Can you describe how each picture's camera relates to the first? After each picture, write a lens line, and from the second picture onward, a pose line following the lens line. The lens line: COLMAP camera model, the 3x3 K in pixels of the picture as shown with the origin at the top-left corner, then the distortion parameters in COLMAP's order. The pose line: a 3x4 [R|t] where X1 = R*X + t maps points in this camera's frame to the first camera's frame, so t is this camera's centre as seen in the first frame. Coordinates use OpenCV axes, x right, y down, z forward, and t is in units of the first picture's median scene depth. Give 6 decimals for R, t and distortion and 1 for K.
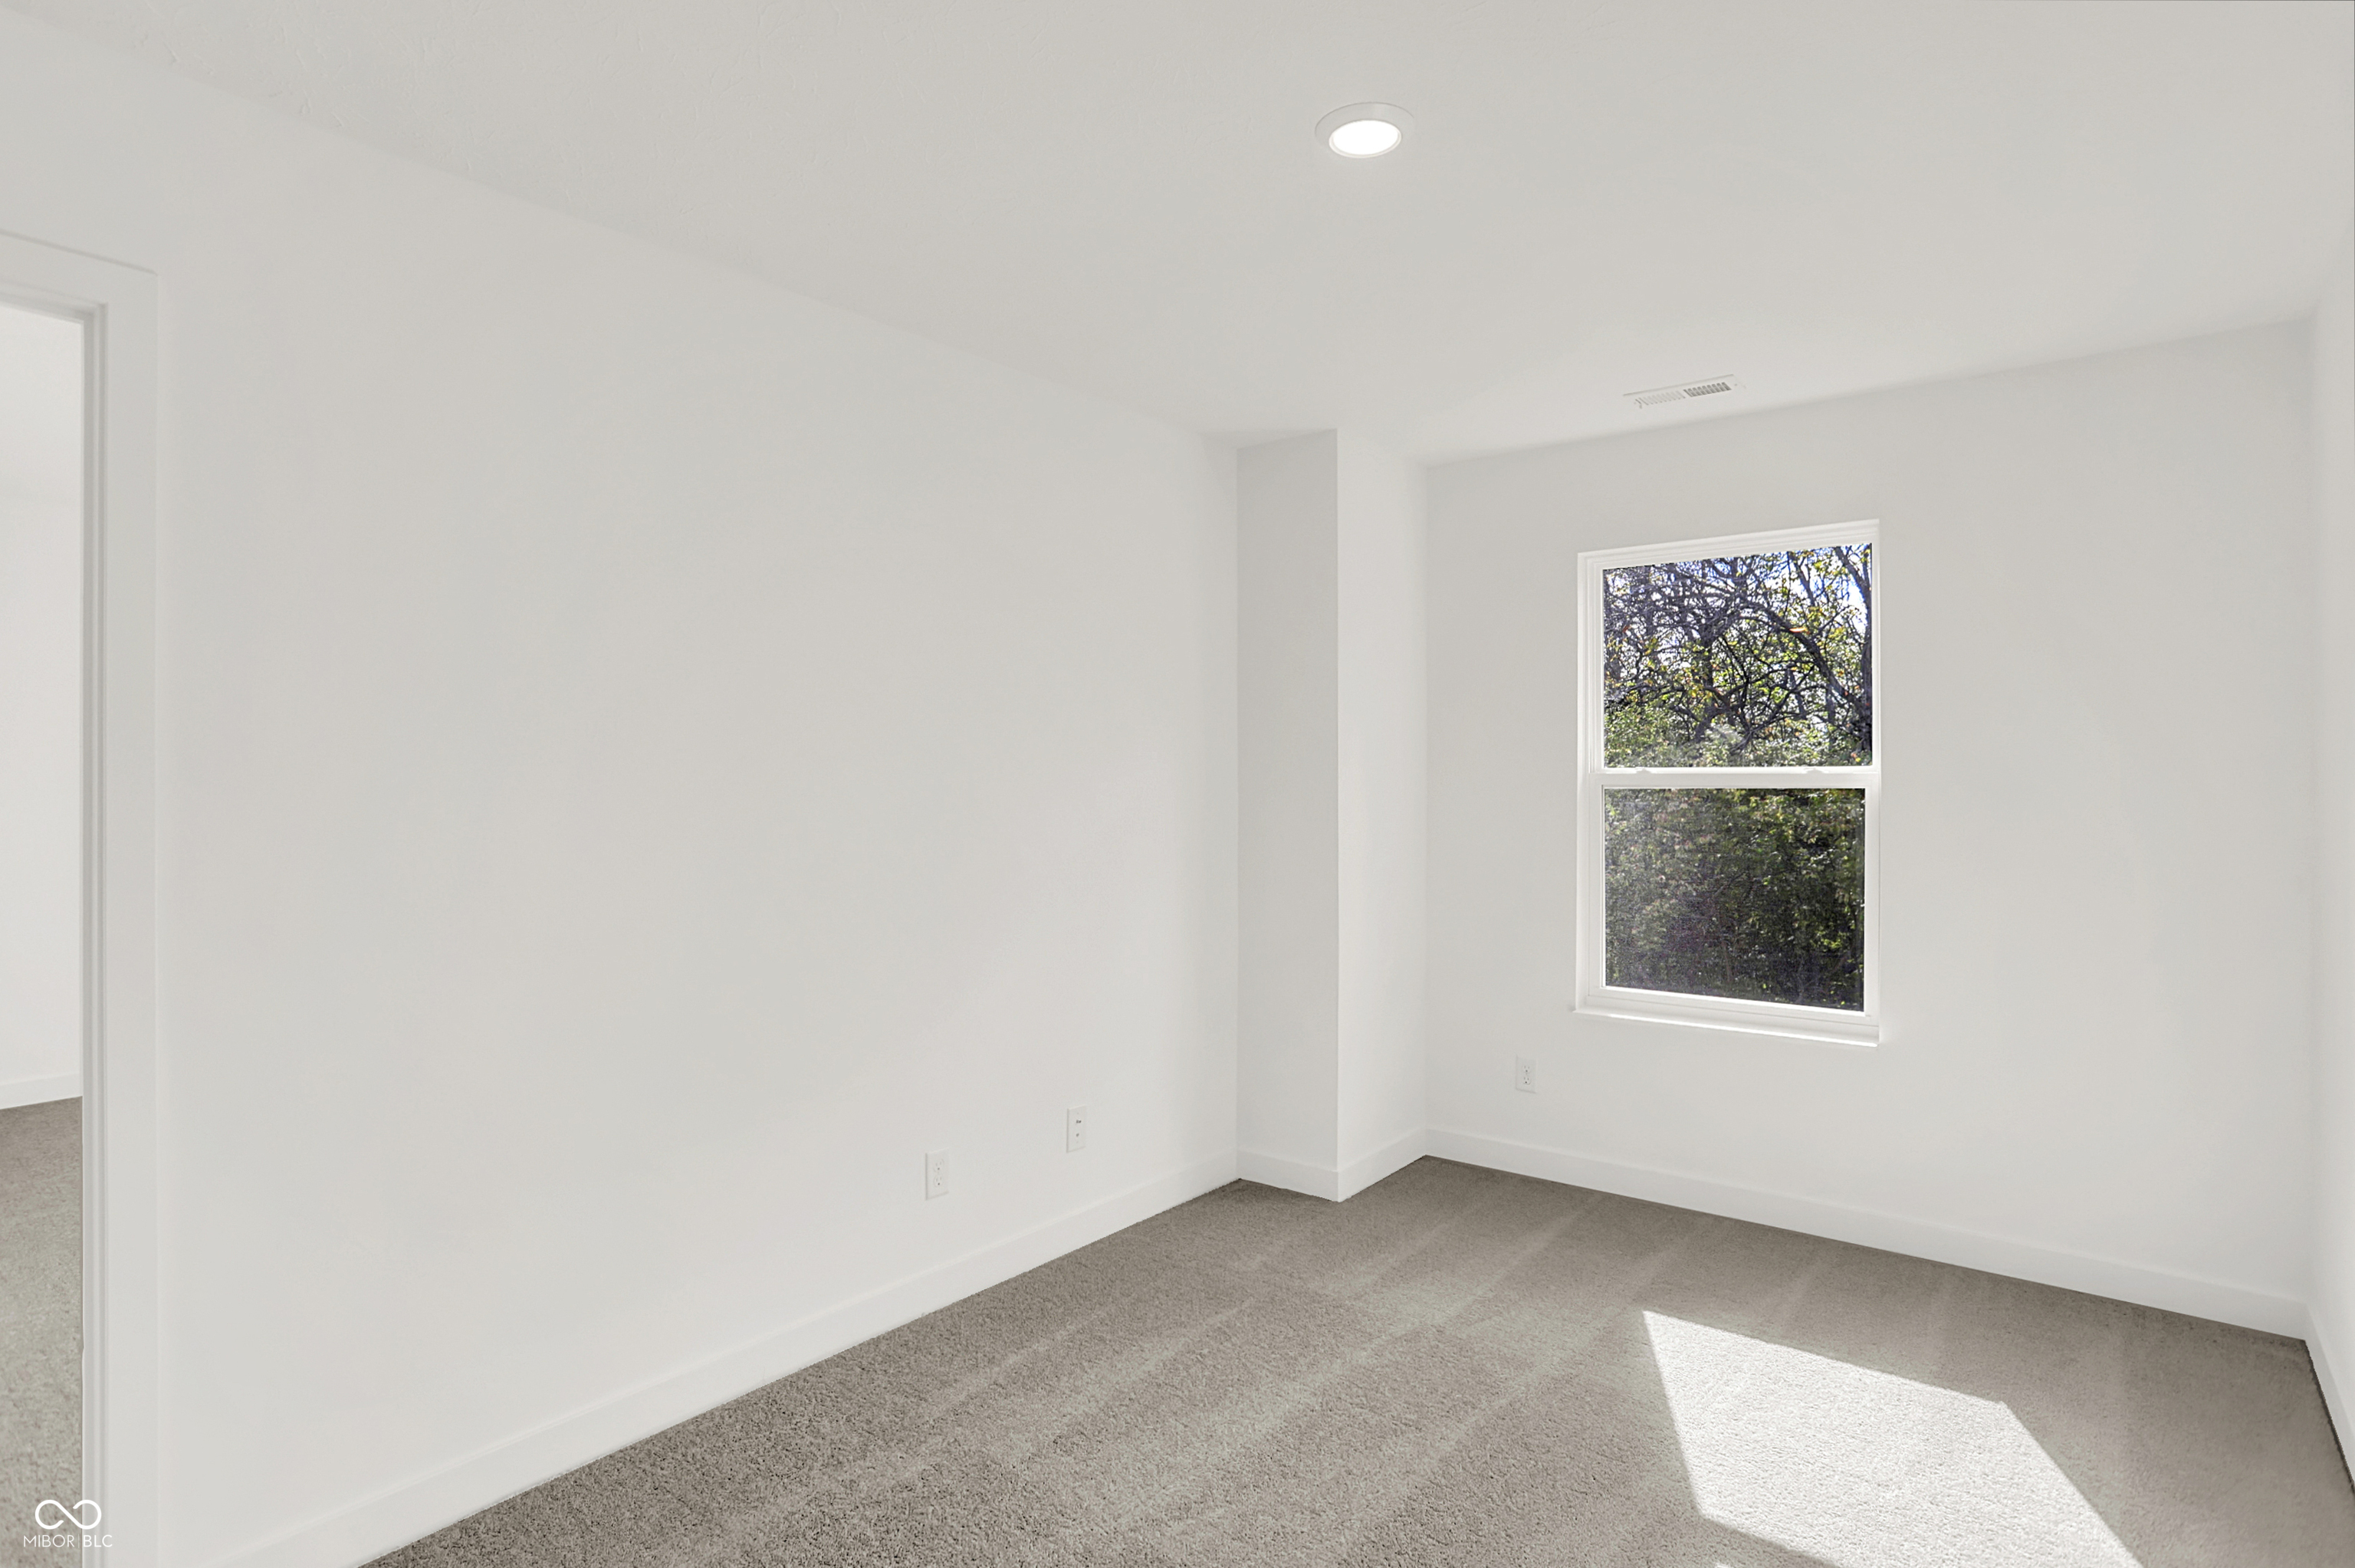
lens RADIAL K [[1195.8, 0, 1177.5], [0, 1195.8, 784.0], [0, 0, 1]] dist [0.003345, 0.000853]
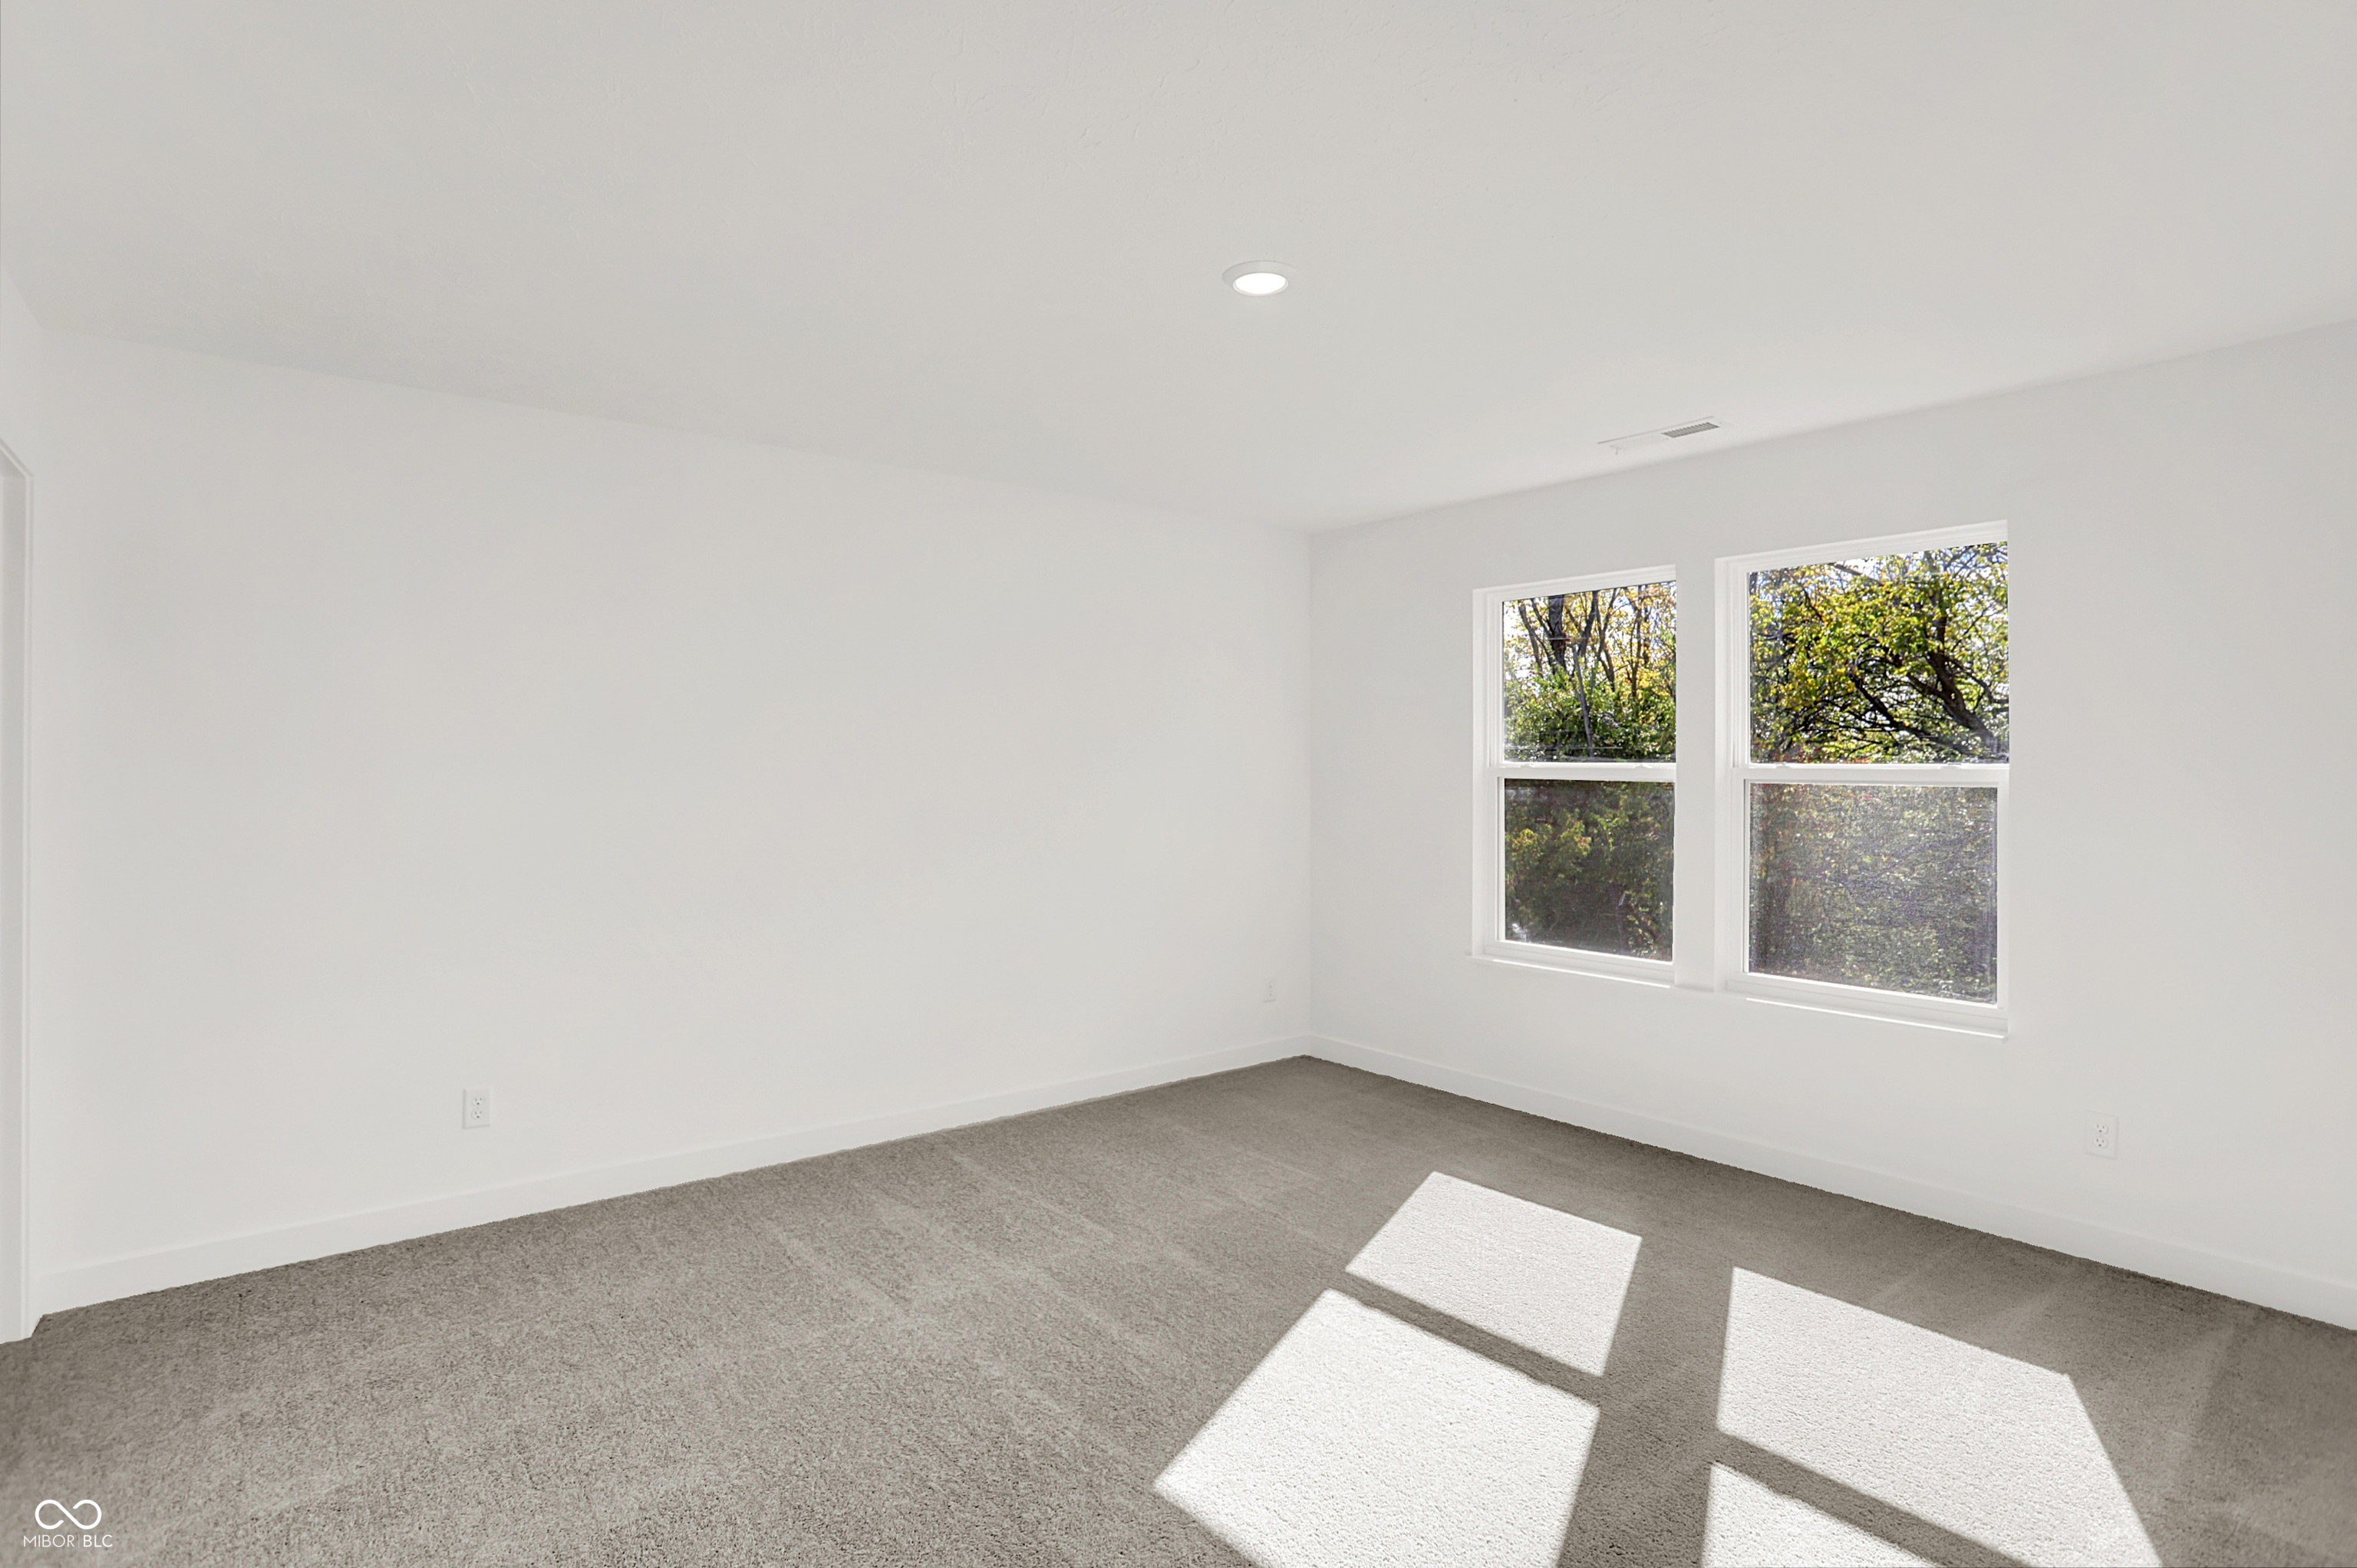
lens RADIAL K [[1168.7, 0, 1174.3], [0, 1168.7, 776.4], [0, 0, 1]] dist [-0.084127, 0.036472]
pose [[0.970074, 0.011049, -0.242558, 0.192618], [-0.010378, 0.999938, 0.004042, 0.000256], [0.242588, -0.001404, 0.970128, -0.142837]]
